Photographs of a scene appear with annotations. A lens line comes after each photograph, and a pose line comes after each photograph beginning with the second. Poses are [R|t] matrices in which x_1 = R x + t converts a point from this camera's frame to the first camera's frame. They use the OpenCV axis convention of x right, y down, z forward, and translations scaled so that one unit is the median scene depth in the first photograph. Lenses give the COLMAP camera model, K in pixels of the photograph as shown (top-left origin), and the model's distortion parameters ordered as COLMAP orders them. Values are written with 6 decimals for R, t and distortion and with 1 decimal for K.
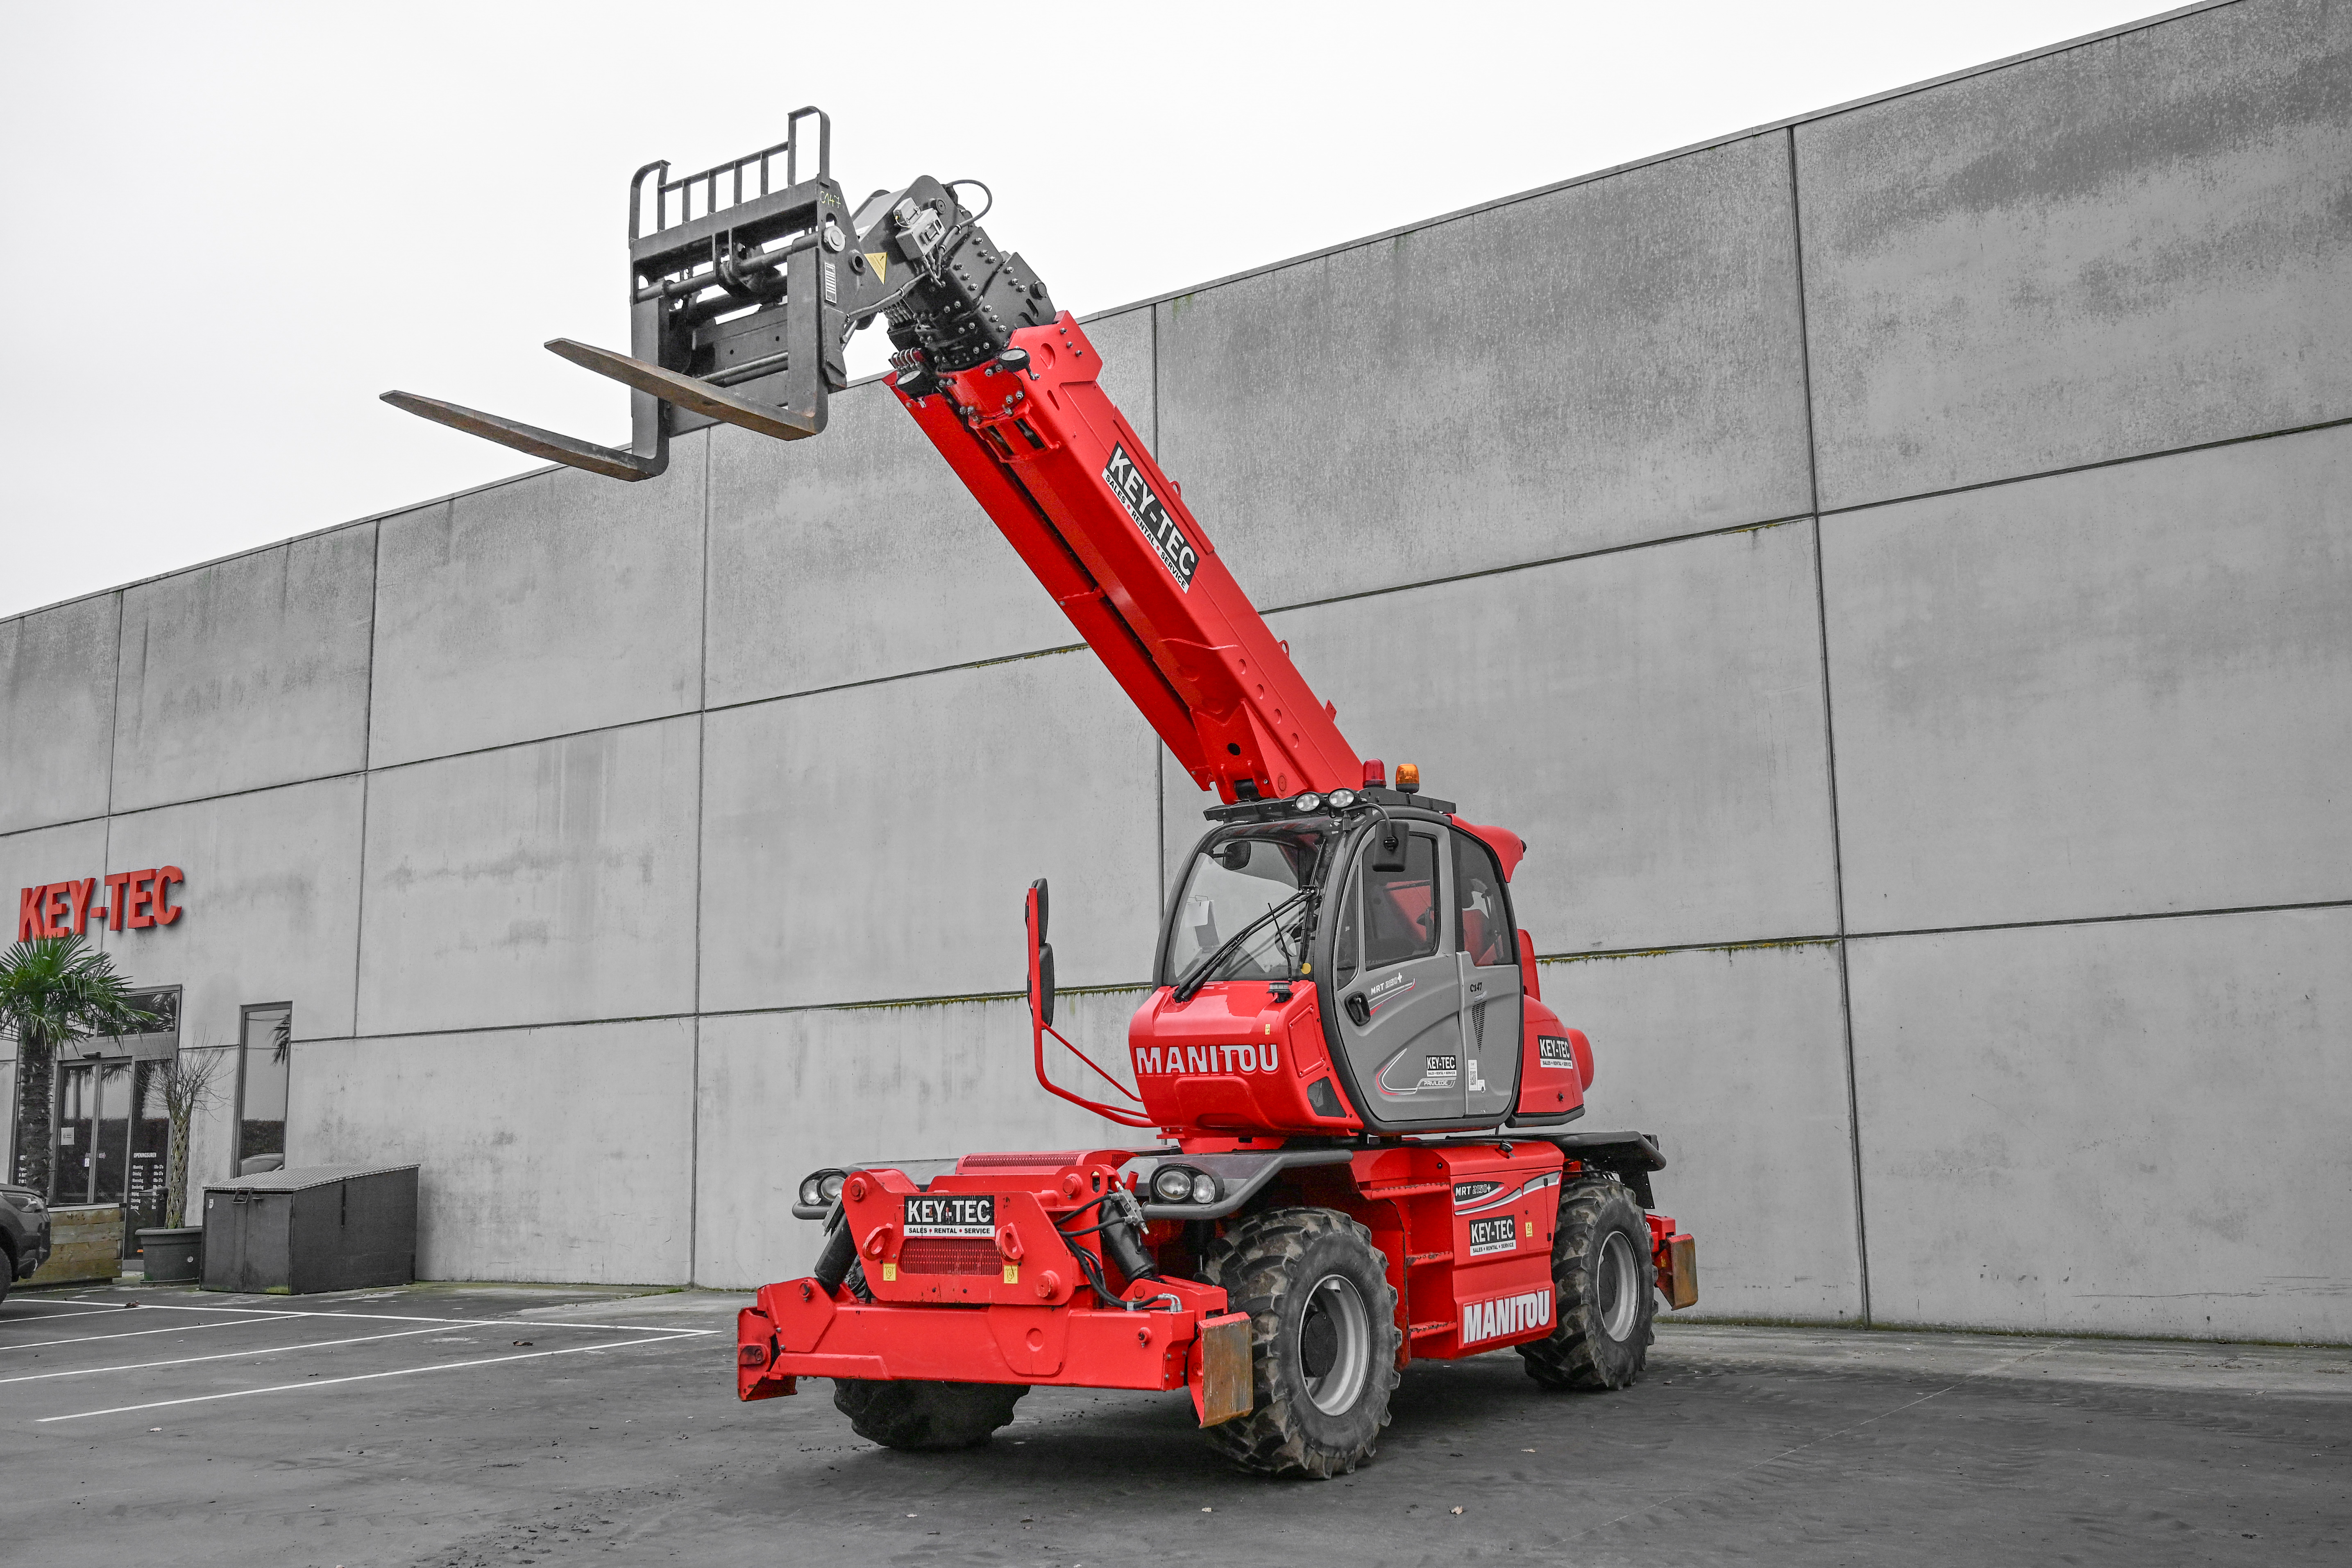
lens RADIAL K [[2224.3, 0, 1238.9], [0, 2224.3, 763.4], [0, 0, 1]] dist [-0.004955, 0.007915]
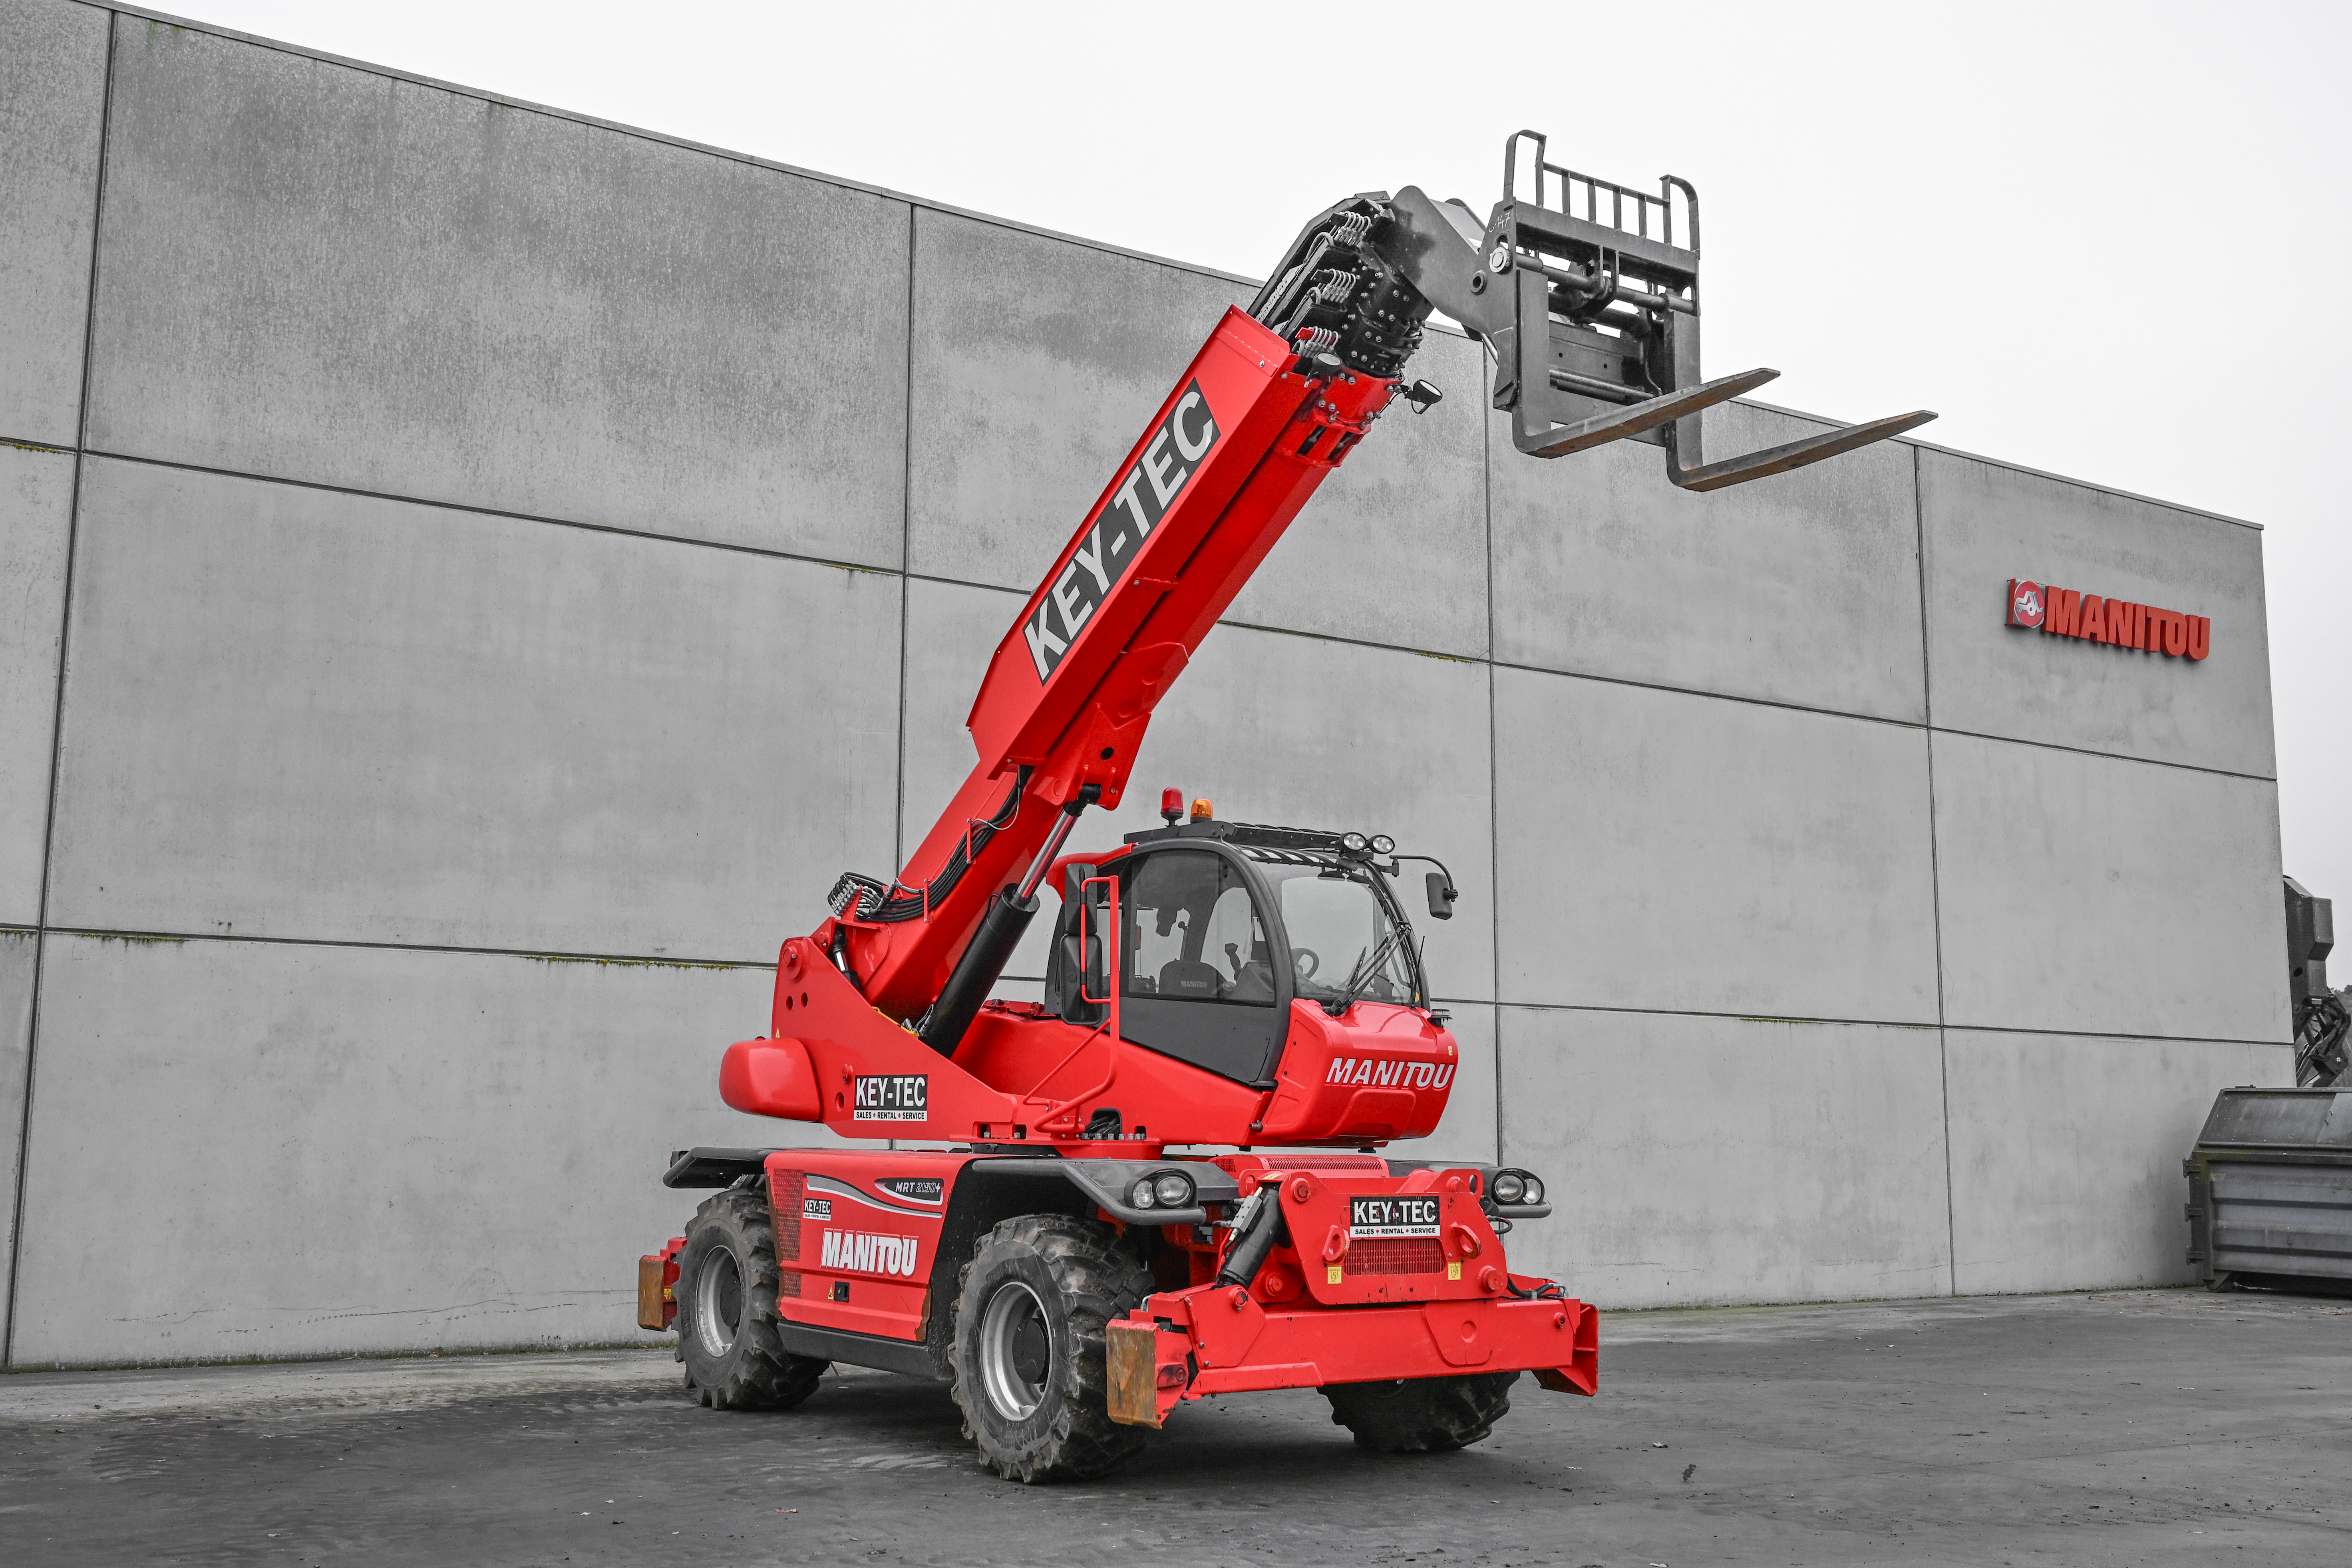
lens RADIAL K [[2449.1, 0, 1170.7], [0, 2449.1, 754.3], [0, 0, 1]] dist [0.000597, 0.003045]
pose [[0.375652, 0.171618, 0.910732, -0.813210], [-0.165360, 0.979347, -0.116341, 0.095895], [-0.911889, -0.106895, 0.396273, 0.448647]]
